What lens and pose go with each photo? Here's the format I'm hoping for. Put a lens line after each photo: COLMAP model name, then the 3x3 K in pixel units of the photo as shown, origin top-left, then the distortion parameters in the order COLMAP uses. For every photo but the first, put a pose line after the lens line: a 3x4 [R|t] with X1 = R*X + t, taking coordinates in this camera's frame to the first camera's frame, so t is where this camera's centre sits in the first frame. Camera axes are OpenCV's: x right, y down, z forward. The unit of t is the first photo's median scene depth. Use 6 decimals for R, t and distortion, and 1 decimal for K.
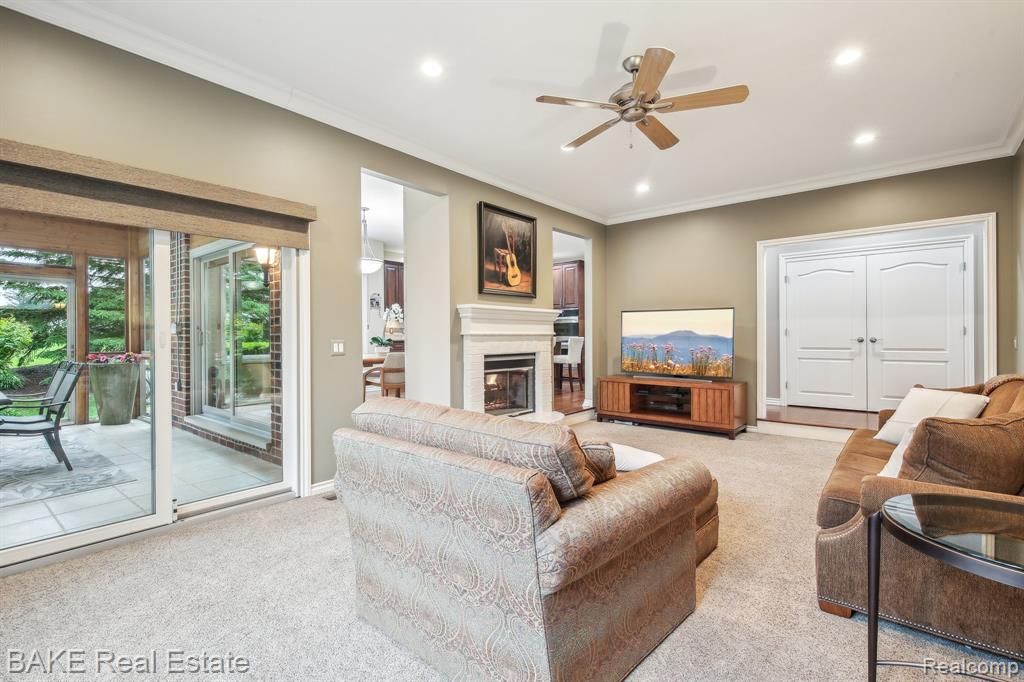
lens RADIAL K [[471.4, 0, 510.8], [0, 471.4, 336.8], [0, 0, 1]] dist [0.000291, 0.000034]
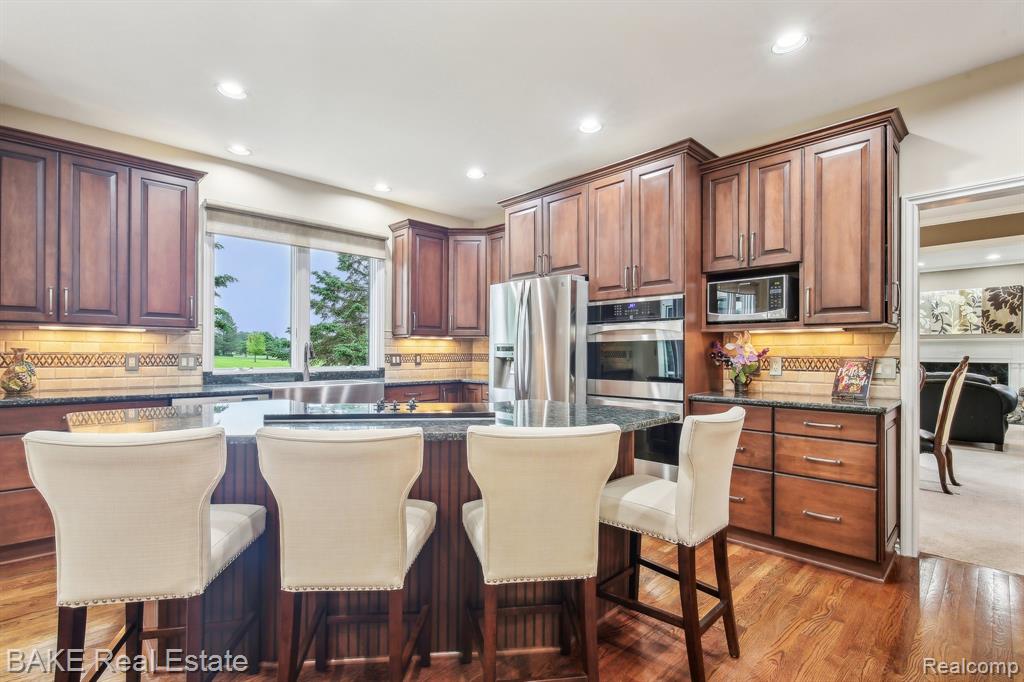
lens RADIAL K [[472.6, 0, 510.4], [0, 472.6, 346.5], [0, 0, 1]] dist [-0.000176, -0.000270]
pose [[0.995809, 0.003353, -0.091395, 0.106287], [-0.004767, 0.999872, -0.015259, -0.038960], [0.091332, 0.015631, 0.995698, 1.286564]]
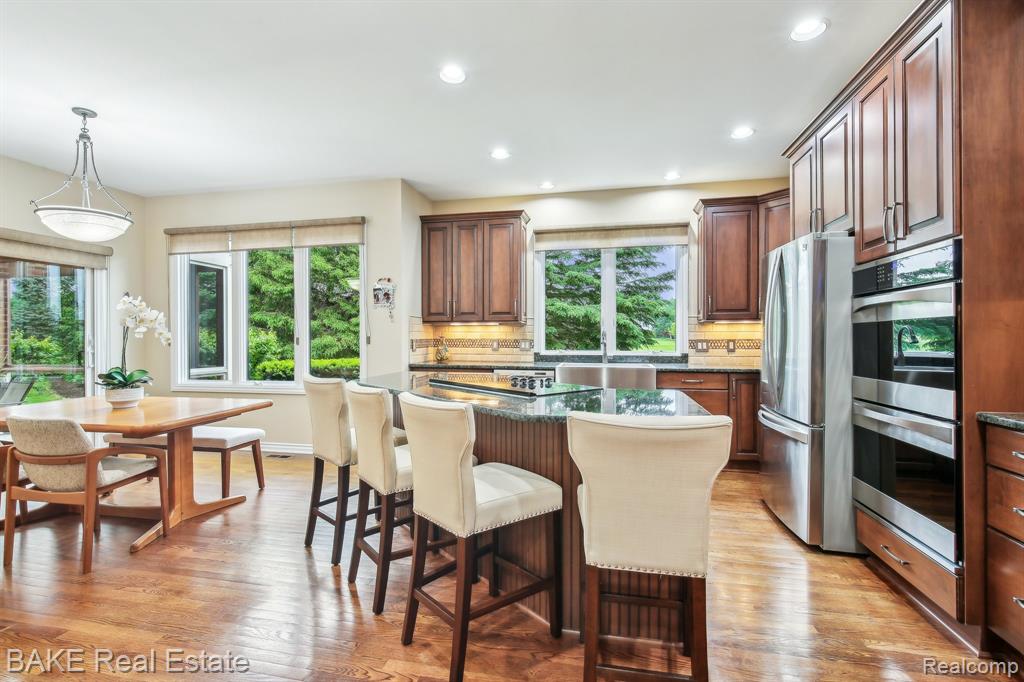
lens RADIAL K [[471.4, 0, 510.8], [0, 471.4, 336.8], [0, 0, 1]] dist [0.000291, 0.000034]
pose [[0.471775, 0.000249, -0.881719, 0.426330], [-0.003691, 0.999992, -0.001692, -0.040031], [0.881711, 0.004052, 0.471772, 1.447952]]
